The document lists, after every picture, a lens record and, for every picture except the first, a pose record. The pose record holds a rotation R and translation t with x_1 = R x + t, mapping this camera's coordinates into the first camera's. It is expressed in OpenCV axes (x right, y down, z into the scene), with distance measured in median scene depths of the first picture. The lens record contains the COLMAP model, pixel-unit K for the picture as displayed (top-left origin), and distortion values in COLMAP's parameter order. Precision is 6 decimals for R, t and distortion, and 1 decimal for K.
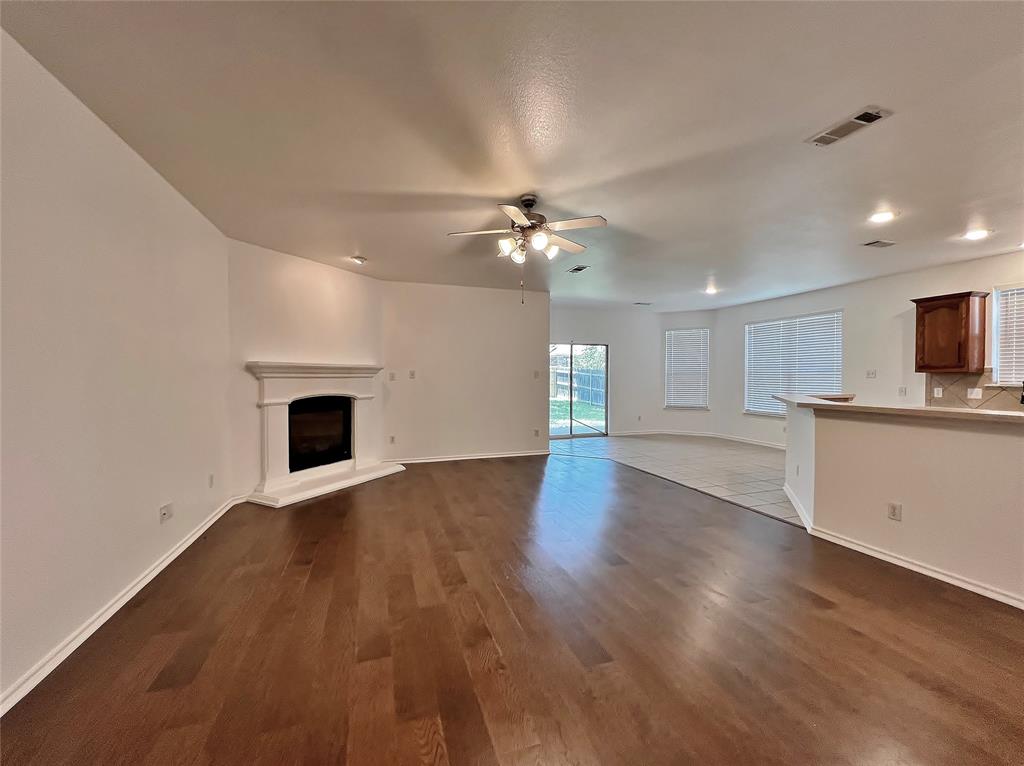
lens RADIAL K [[412.4, 0, 512.0], [0, 412.4, 383.0], [0, 0, 1]] dist [-0.002316, -0.000241]
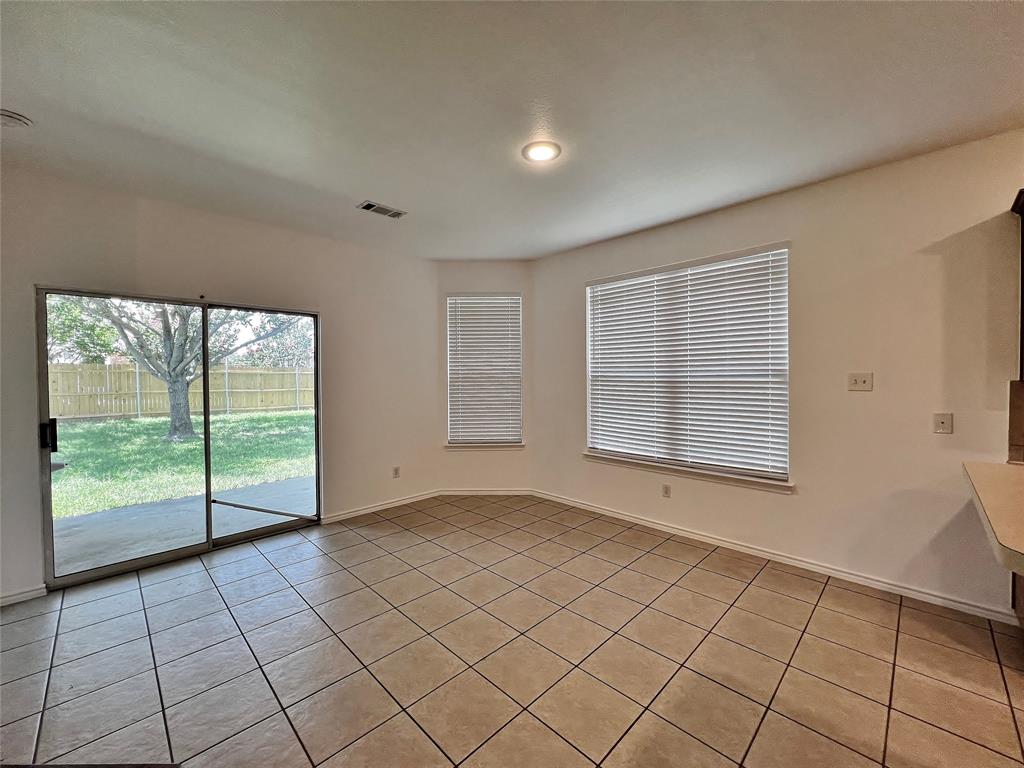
lens RADIAL K [[412.4, 0, 512.0], [0, 412.4, 384.0], [0, 0, 1]] dist [-0.002316, -0.000241]
pose [[0.896966, -0.013243, 0.441900, 0.234950], [0.013020, 0.999909, 0.003536, -0.018577], [-0.441907, 0.002582, 0.897057, 0.542786]]
